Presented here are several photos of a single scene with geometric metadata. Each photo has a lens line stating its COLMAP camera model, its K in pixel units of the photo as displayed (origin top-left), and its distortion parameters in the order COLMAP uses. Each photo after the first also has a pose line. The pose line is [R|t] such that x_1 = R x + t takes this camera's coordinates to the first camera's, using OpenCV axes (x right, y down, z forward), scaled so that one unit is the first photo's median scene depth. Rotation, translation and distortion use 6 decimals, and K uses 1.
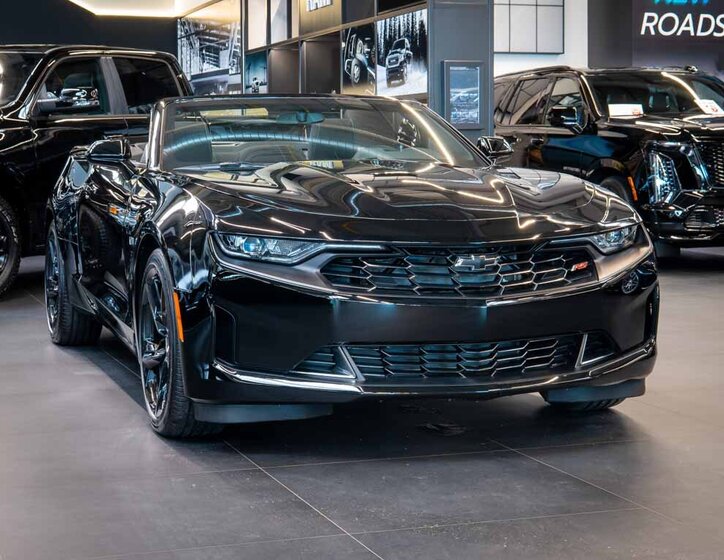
lens RADIAL K [[2133.6, 0, 362.0], [0, 2133.6, 280.0], [0, 0, 1]] dist [-0.084364, 0.819434]
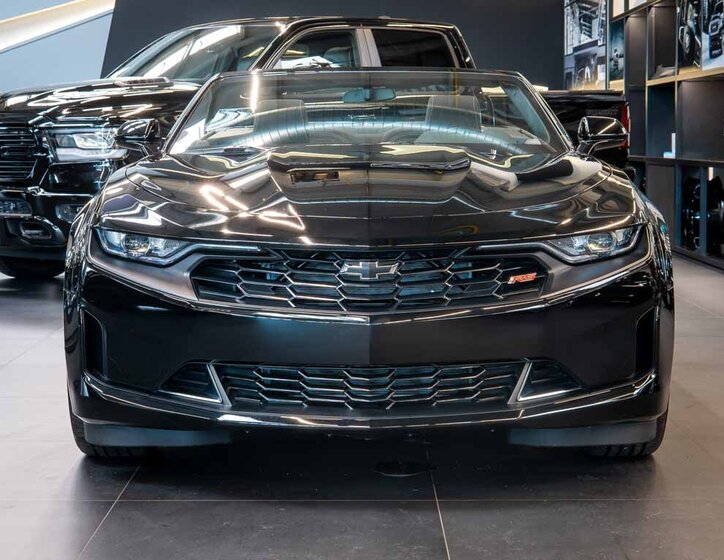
lens RADIAL K [[2133.6, 0, 362.0], [0, 2133.6, 280.0], [0, 0, 1]] dist [-0.084364, 0.819434]
pose [[0.904318, 0.031382, -0.425704, 0.253213], [-0.026854, 0.999501, 0.016635, -0.011355], [0.426014, -0.003611, 0.904709, 0.161648]]
